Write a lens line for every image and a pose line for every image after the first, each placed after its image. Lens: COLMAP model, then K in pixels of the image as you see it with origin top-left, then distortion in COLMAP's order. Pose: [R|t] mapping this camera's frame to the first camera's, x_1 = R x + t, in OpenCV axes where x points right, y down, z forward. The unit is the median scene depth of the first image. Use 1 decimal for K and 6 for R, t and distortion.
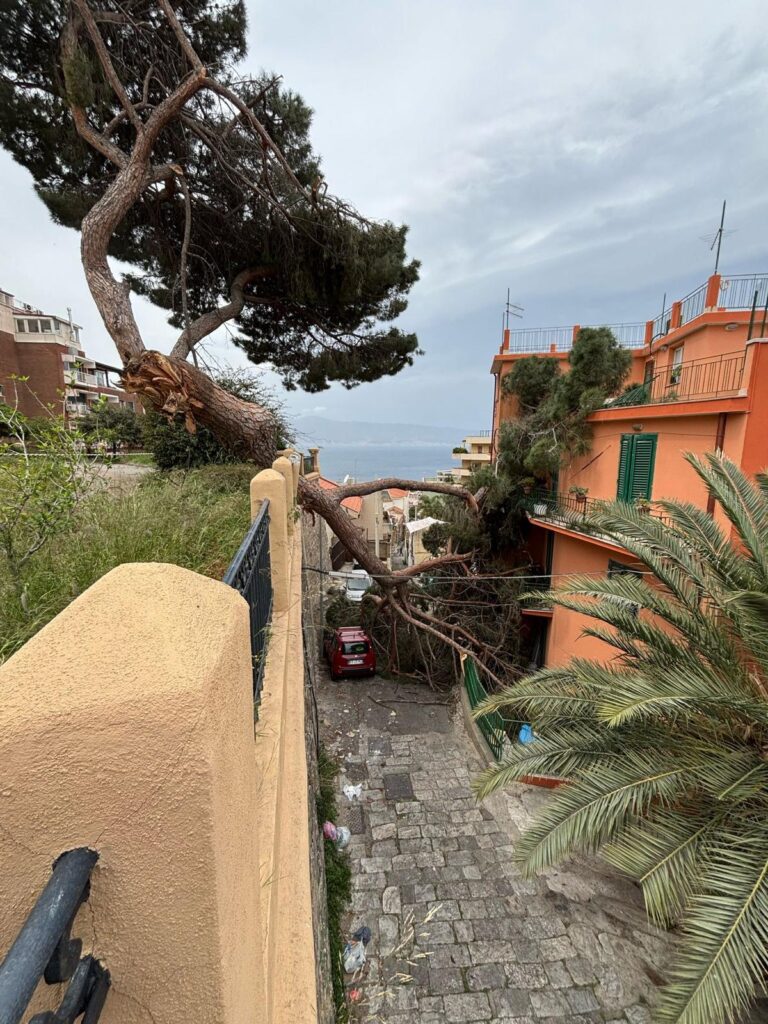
lens RADIAL K [[419.1, 0, 384.3], [0, 419.1, 512.2], [0, 0, 1]] dist [0.002846, -0.001229]
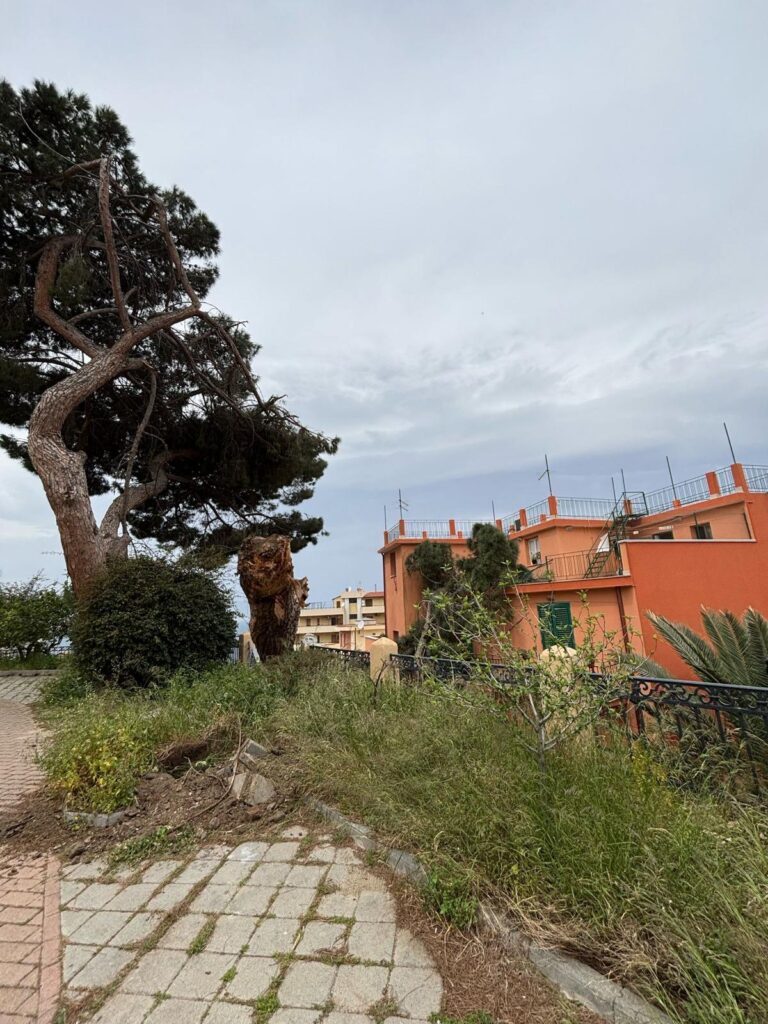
lens RADIAL K [[419.1, 0, 386.3], [0, 419.1, 512.7], [0, 0, 1]] dist [0.002846, -0.001229]
pose [[0.897095, 0.060278, 0.437707, -0.396130], [0.117425, 0.922498, -0.367707, -0.021146], [-0.425949, 0.381266, 0.820490, 0.030200]]
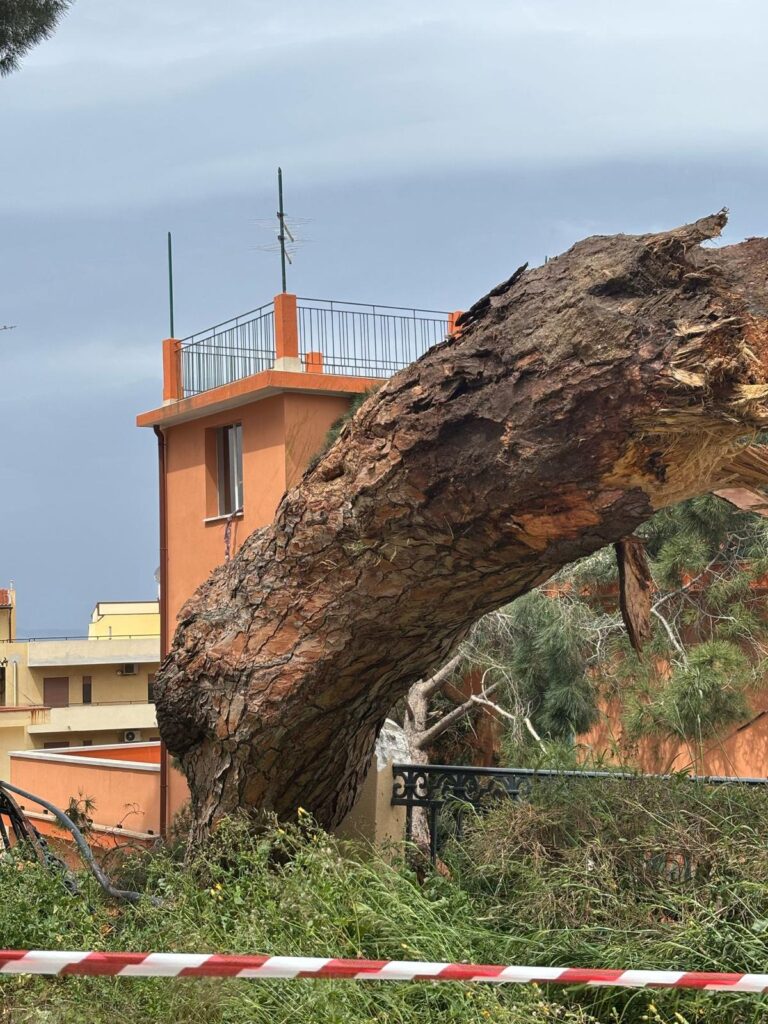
lens RADIAL K [[1547.1, 0, 375.6], [0, 1547.1, 498.8], [0, 0, 1]] dist [0.058388, 0.000000]
pose [[0.701771, 0.044643, 0.711002, -0.642684], [0.149855, 0.966454, -0.208592, -0.067907], [-0.696463, 0.252931, 0.671540, 0.339187]]
